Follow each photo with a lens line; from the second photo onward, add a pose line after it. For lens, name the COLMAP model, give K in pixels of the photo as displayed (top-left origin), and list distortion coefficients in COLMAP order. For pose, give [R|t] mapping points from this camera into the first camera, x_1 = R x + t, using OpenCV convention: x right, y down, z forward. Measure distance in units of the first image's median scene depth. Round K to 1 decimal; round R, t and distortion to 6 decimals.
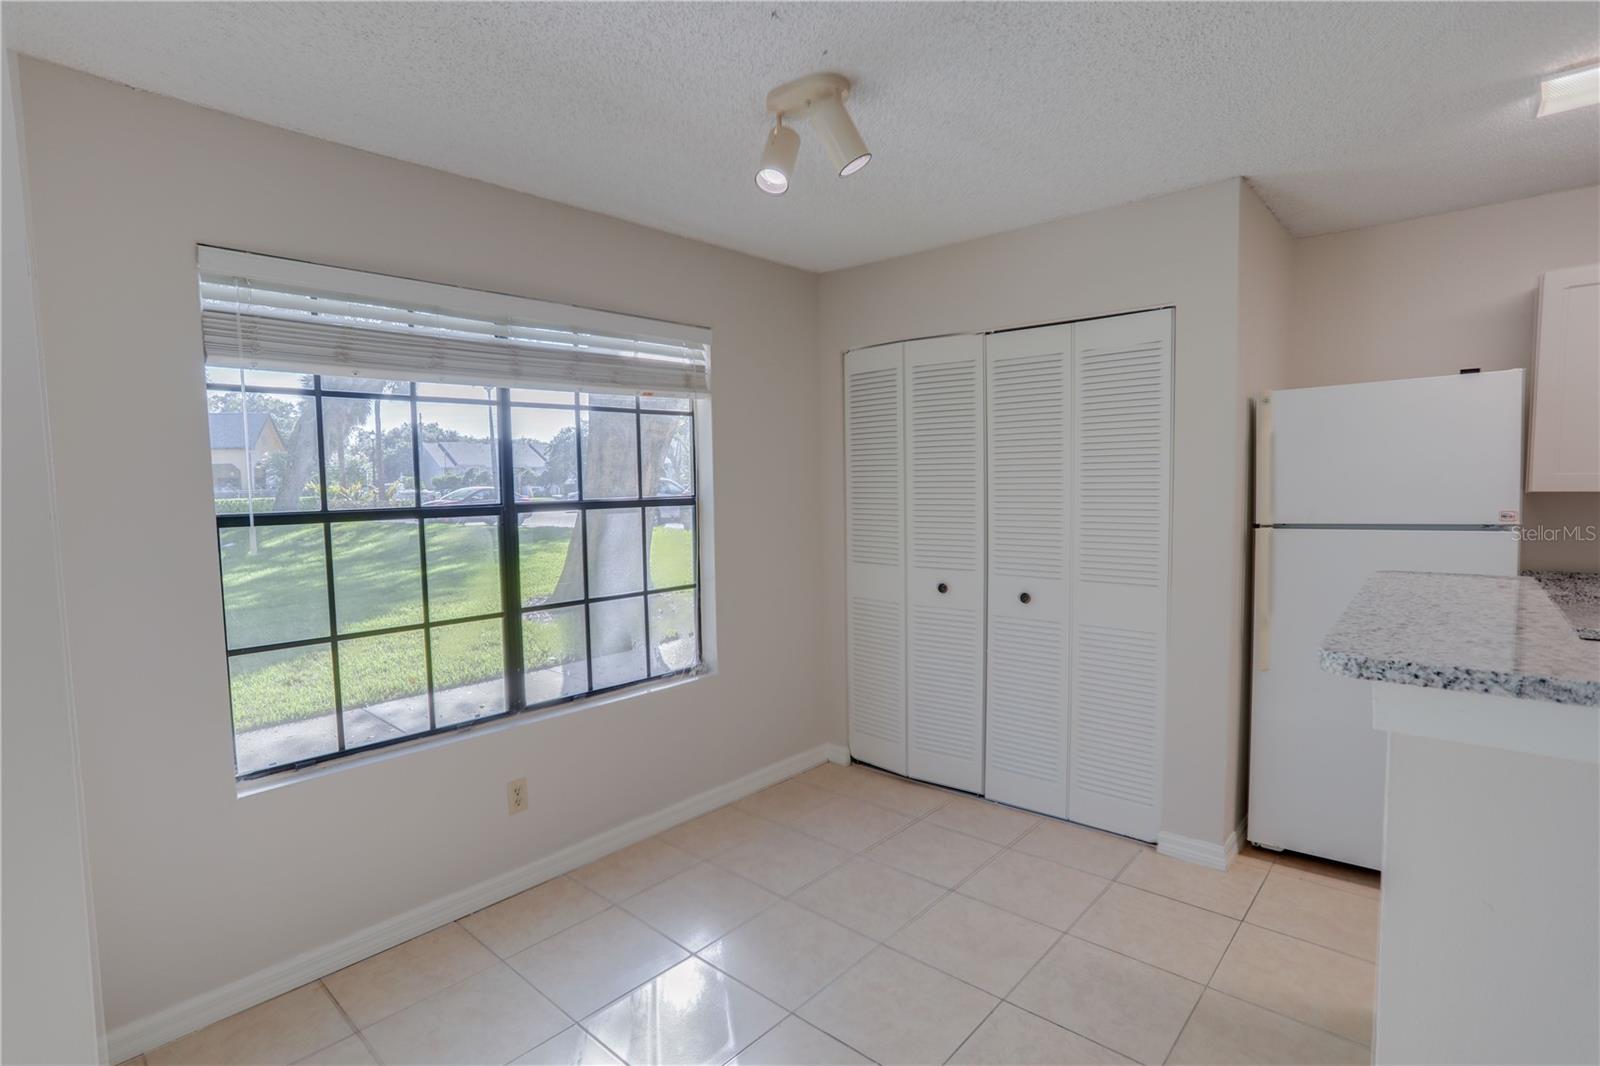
lens RADIAL K [[776.5, 0, 792.4], [0, 776.5, 534.7], [0, 0, 1]] dist [-0.079240, 0.037206]
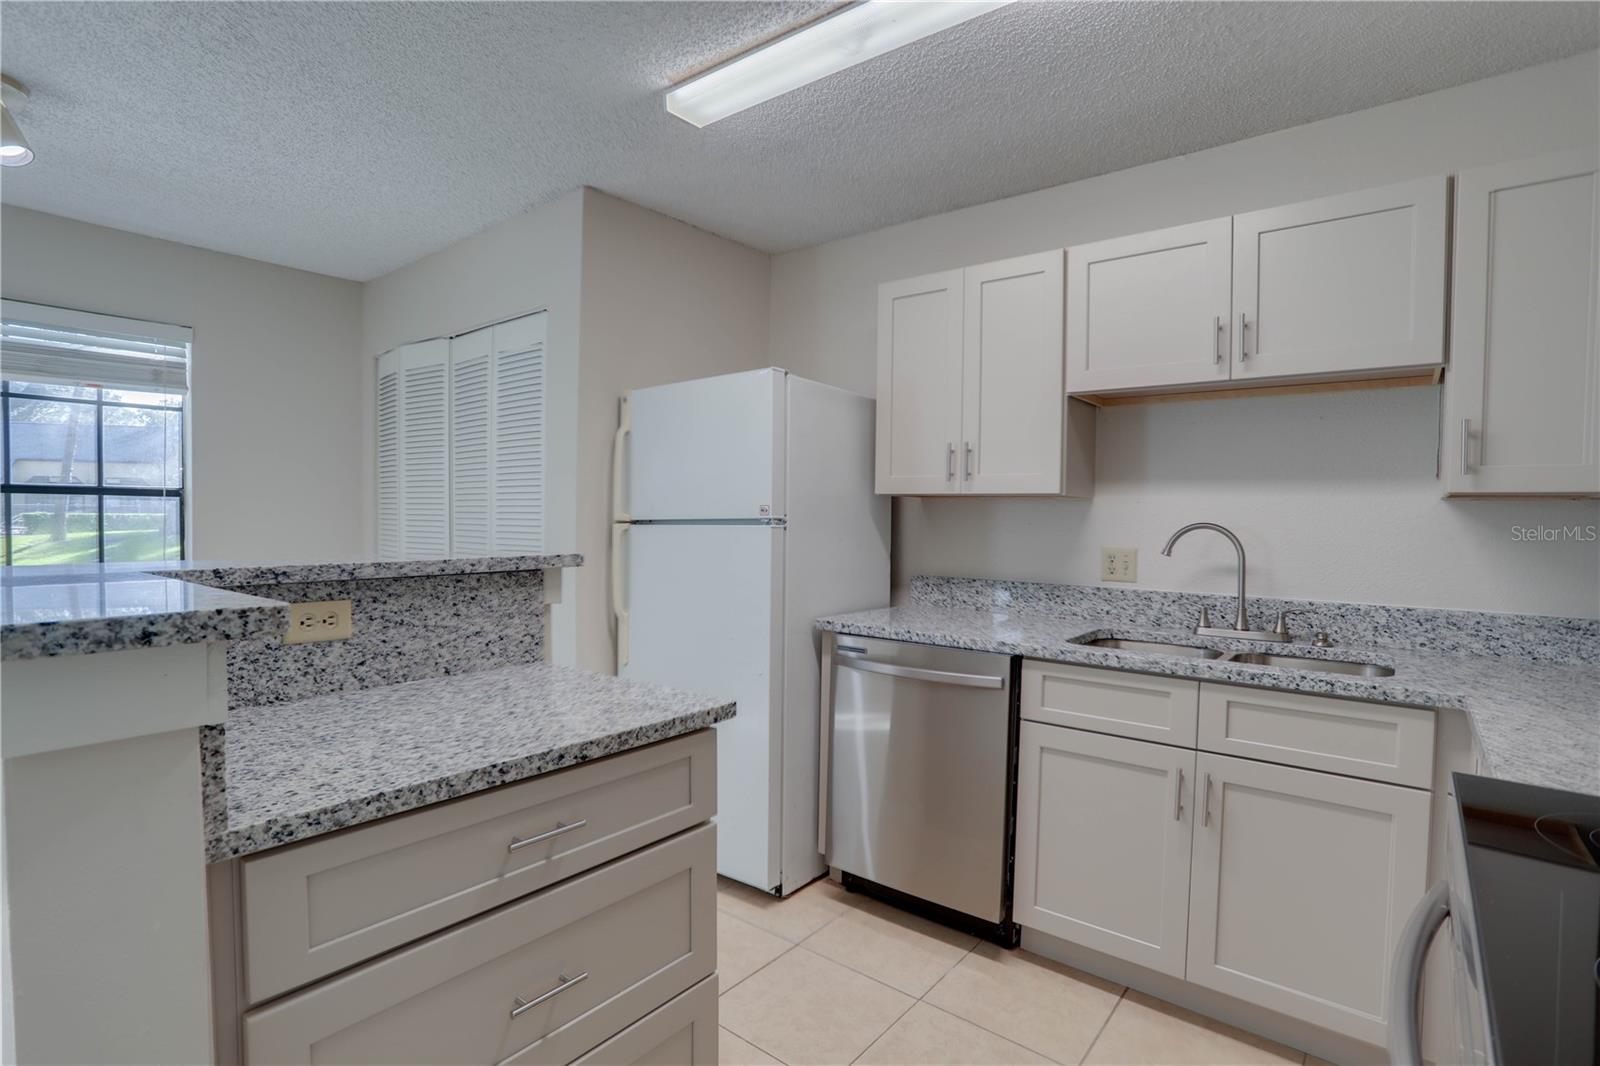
lens RADIAL K [[776.5, 0, 792.4], [0, 776.5, 534.7], [0, 0, 1]] dist [-0.079240, 0.037206]
pose [[0.998426, 0.026765, 0.049292, 0.673689], [-0.024542, 0.998678, -0.045165, 0.039563], [-0.050435, 0.043884, 0.997763, -0.041675]]
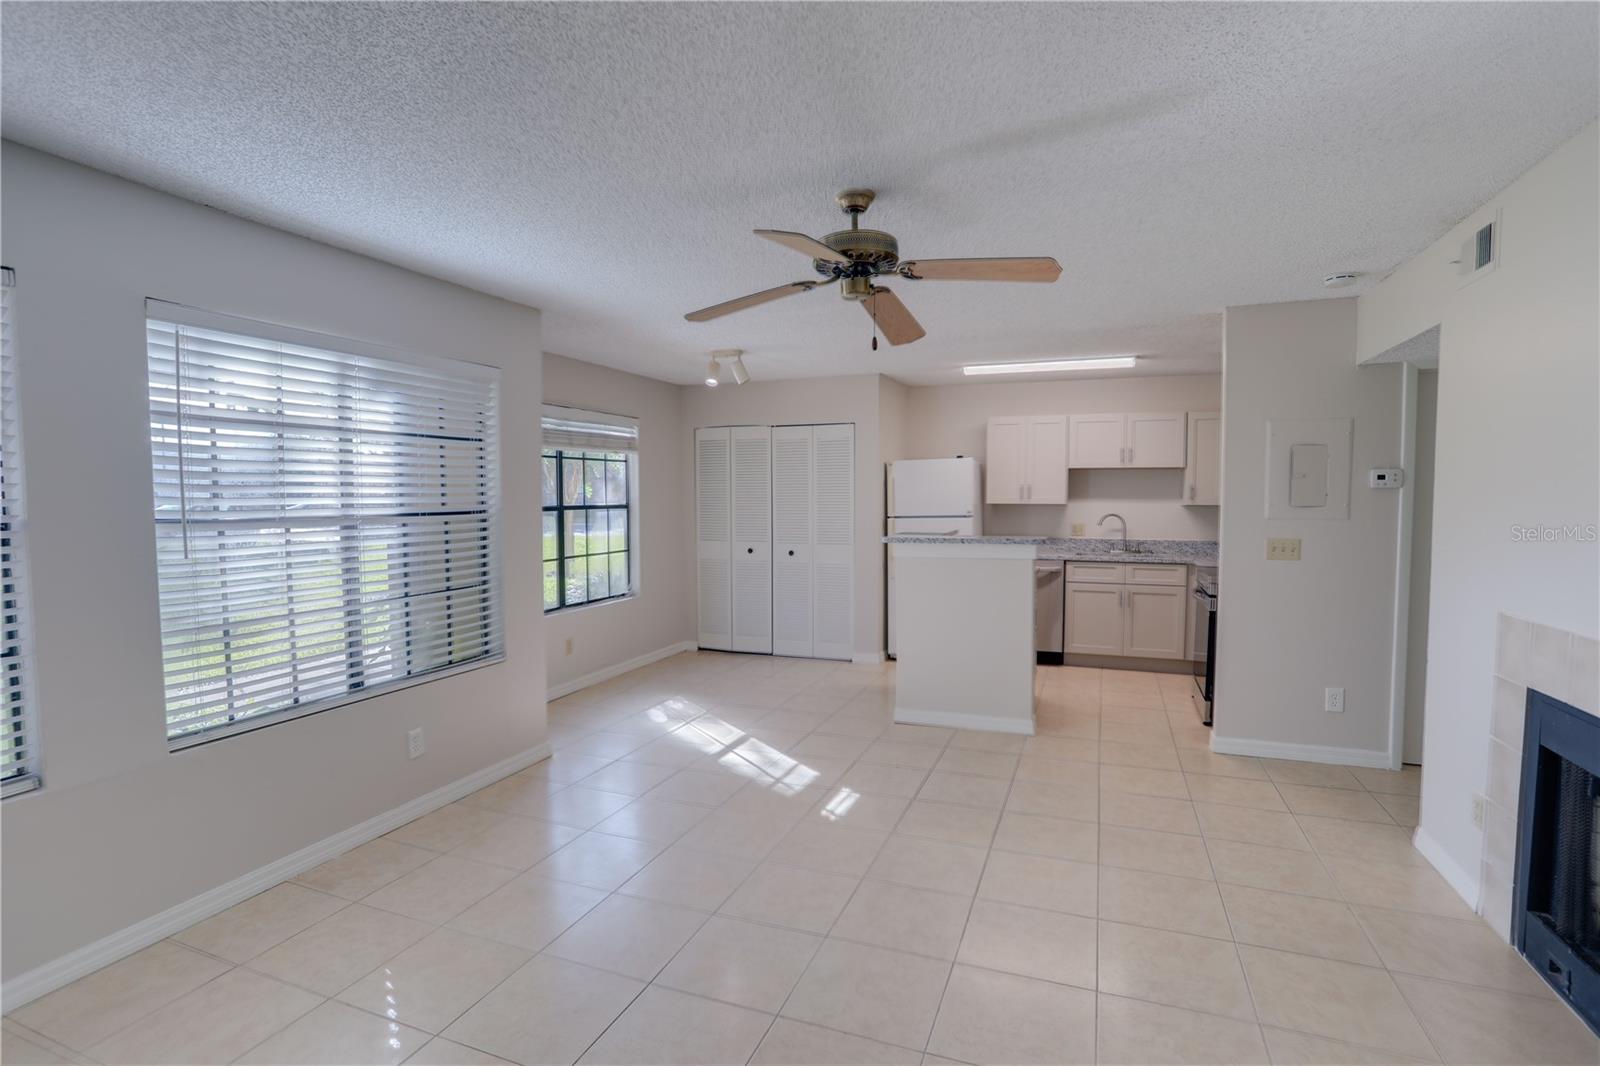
lens RADIAL K [[776.5, 0, 792.4], [0, 776.5, 534.7], [0, 0, 1]] dist [-0.079240, 0.037206]
pose [[0.935562, -0.004223, 0.353138, -0.439720], [0.012680, 0.999685, -0.021639, 0.076778], [-0.352935, 0.024722, 0.935321, -0.976670]]
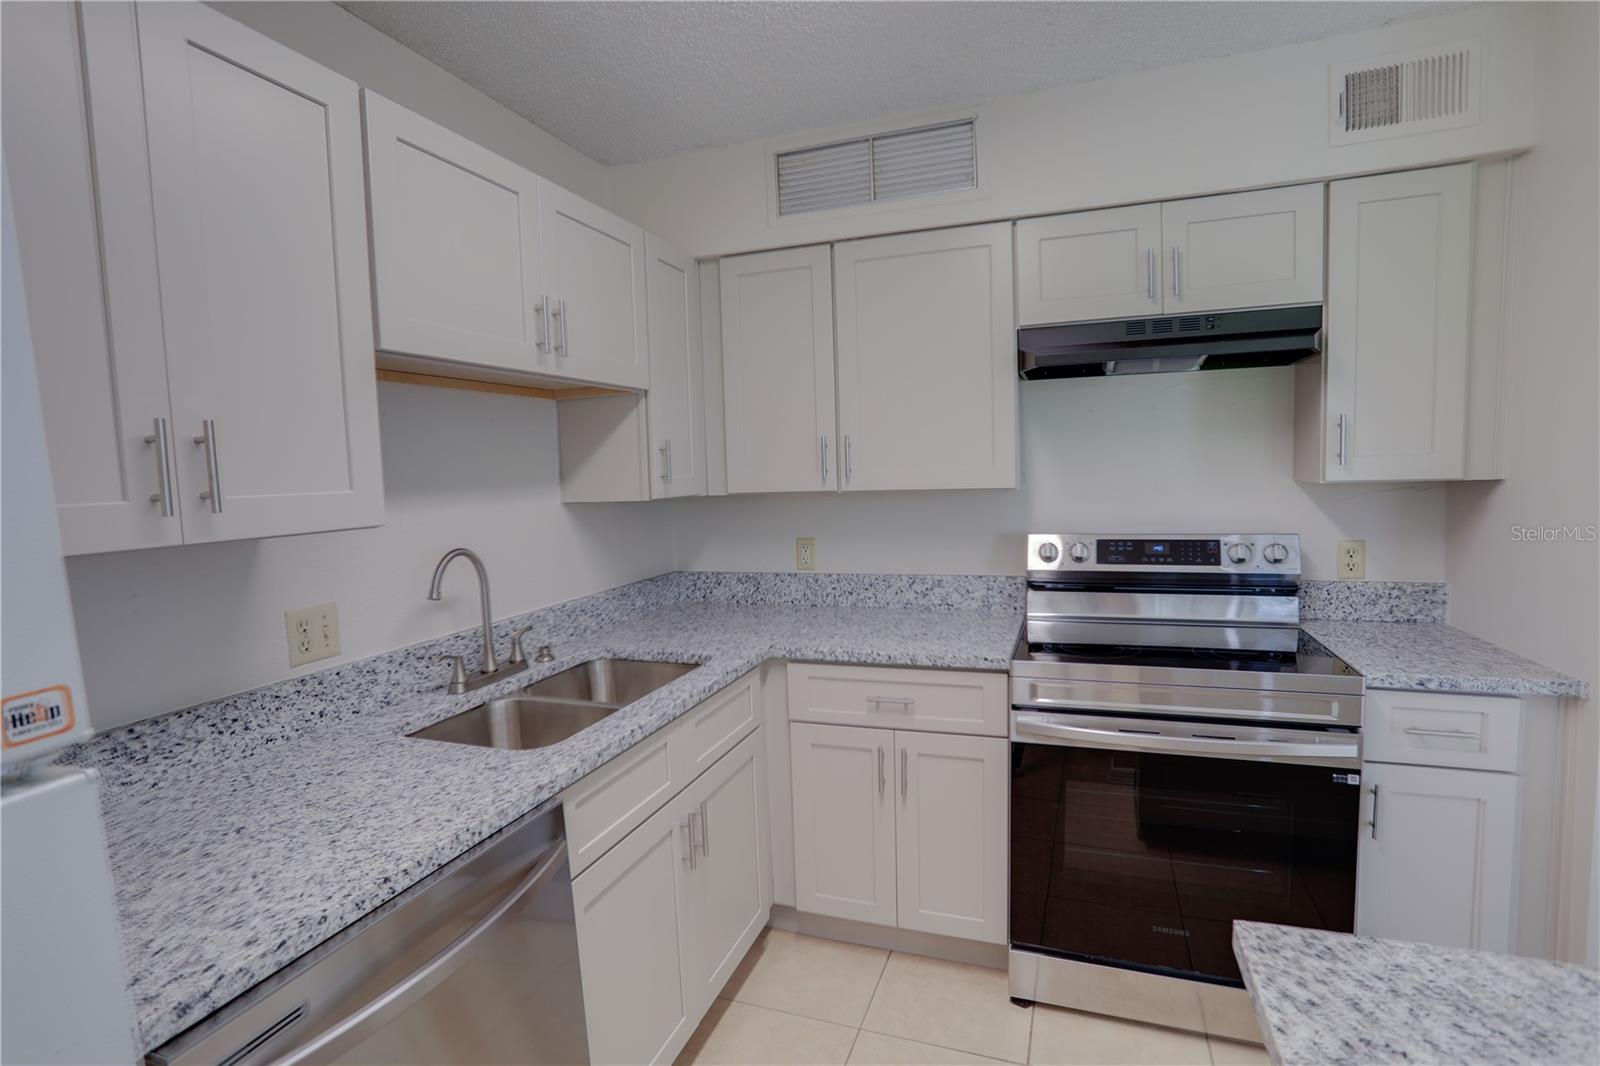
lens RADIAL K [[776.5, 0, 792.4], [0, 776.5, 534.7], [0, 0, 1]] dist [-0.079240, 0.037206]
pose [[-0.368354, -0.051277, 0.928270, 0.494919], [0.108419, 0.989296, 0.097670, -0.050503], [-0.923342, 0.136619, -0.358852, 0.622851]]
